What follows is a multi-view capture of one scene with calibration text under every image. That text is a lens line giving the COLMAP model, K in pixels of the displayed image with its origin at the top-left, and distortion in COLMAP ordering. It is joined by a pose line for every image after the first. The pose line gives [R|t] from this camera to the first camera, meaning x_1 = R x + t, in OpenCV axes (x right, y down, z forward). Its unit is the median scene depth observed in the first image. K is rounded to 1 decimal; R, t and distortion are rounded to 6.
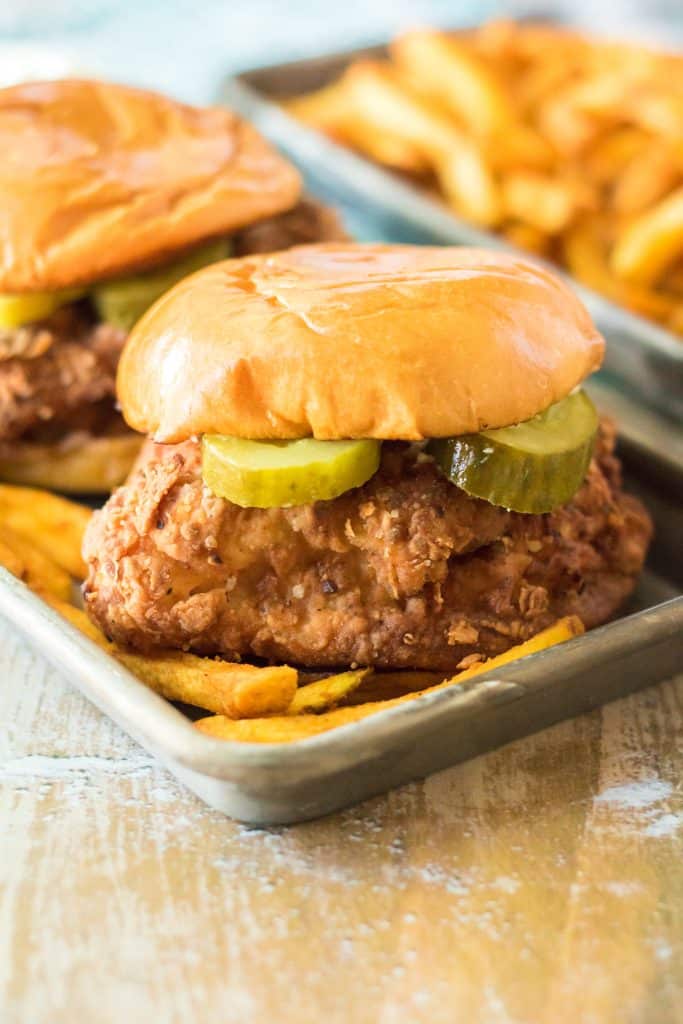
lens RADIAL K [[2498.3, 0, 341.5], [0, 2498.3, 512.0], [0, 0, 1]] dist [-0.098676, -0.553972]
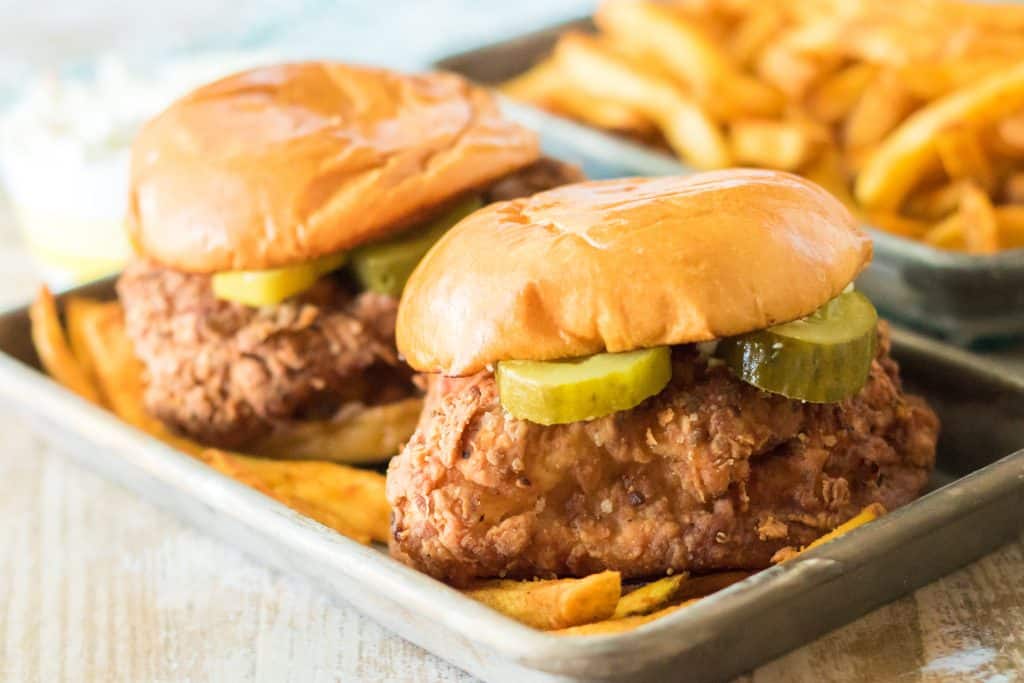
lens RADIAL K [[2962.8, 0, 512.0], [0, 2962.8, 341.5], [0, 0, 1]] dist [-0.073470, -1.361471]
pose [[0.994041, -0.107789, 0.016261, -0.068774], [0.108915, 0.988259, -0.107155, 0.091597], [-0.004520, 0.108287, 0.994109, -0.208561]]
